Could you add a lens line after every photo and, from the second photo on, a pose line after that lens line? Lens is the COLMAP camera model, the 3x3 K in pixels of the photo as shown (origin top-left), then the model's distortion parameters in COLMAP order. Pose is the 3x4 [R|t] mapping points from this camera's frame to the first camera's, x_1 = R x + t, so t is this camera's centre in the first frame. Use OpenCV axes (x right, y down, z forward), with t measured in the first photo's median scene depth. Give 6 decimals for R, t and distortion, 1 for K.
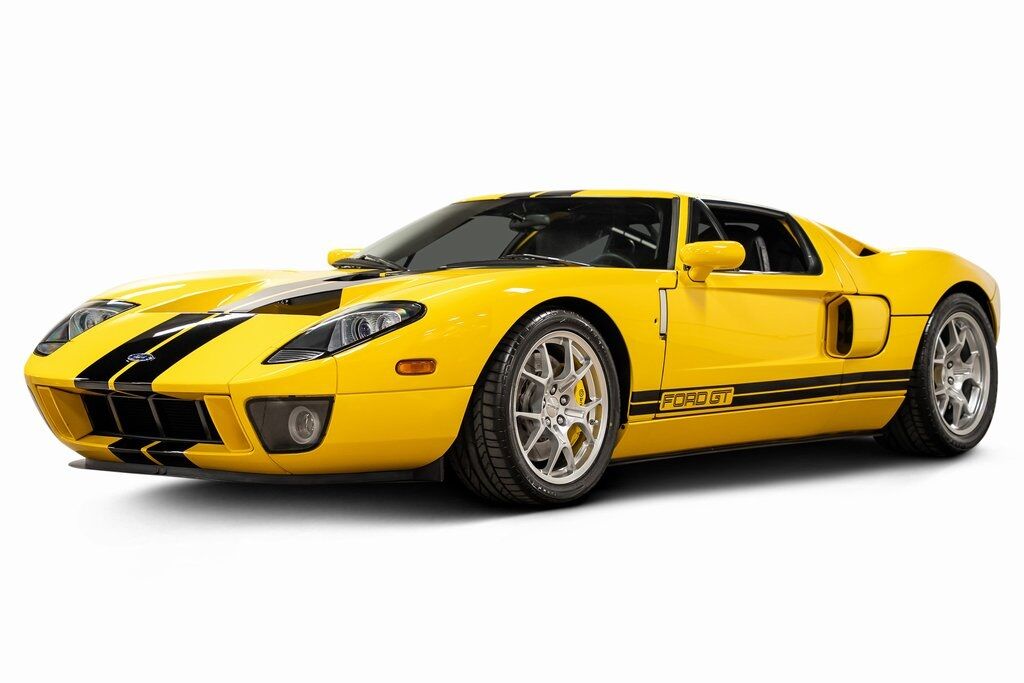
lens RADIAL K [[2101.2, 0, 512.0], [0, 2101.2, 341.5], [0, 0, 1]] dist [0.030205, 0.082095]
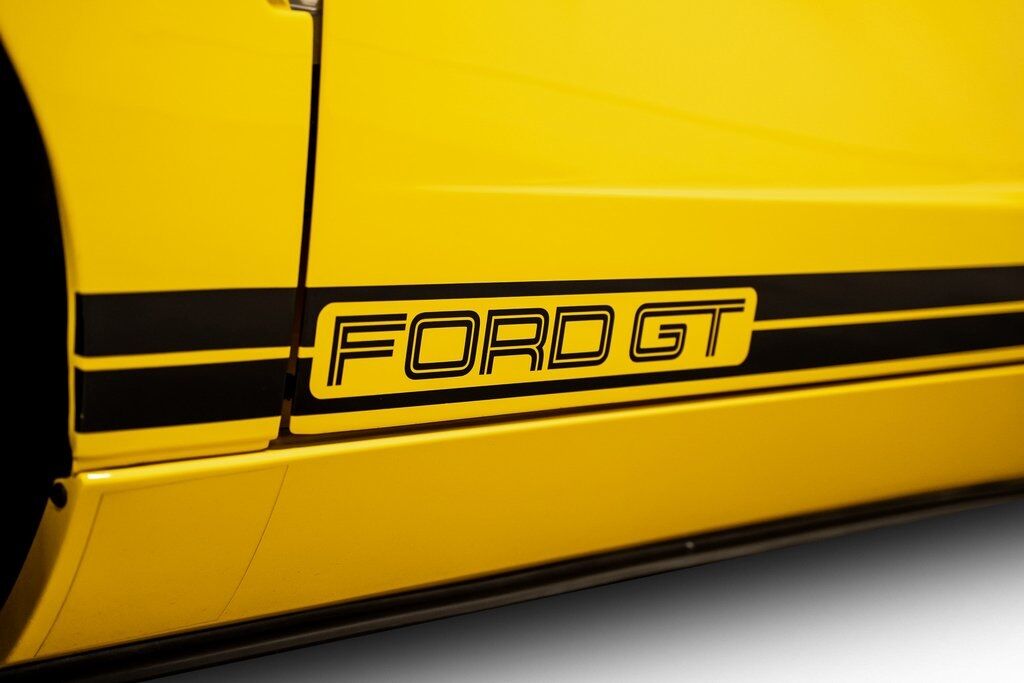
lens RADIAL K [[1764.5, 0, 512.0], [0, 1764.5, 341.5], [0, 0, 1]] dist [0.008793, 0.008162]
pose [[0.992202, -0.015232, -0.123708, 0.113320], [0.016389, 0.999831, 0.008342, 0.027942], [0.123560, -0.010304, 0.992284, 0.886583]]
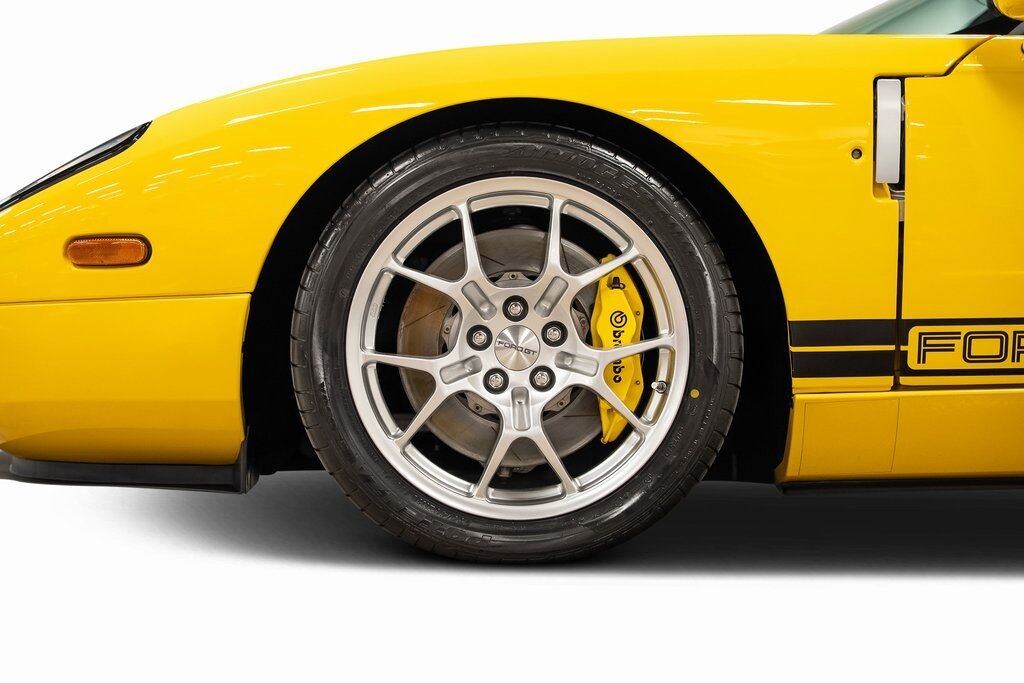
lens RADIAL K [[2101.2, 0, 512.0], [0, 2101.2, 341.5], [0, 0, 1]] dist [0.030205, 0.082095]
pose [[0.643970, 0.015604, -0.764892, 0.358305], [-0.009687, 0.999878, 0.012242, 0.024042], [0.764990, -0.000474, 0.644042, 0.701151]]
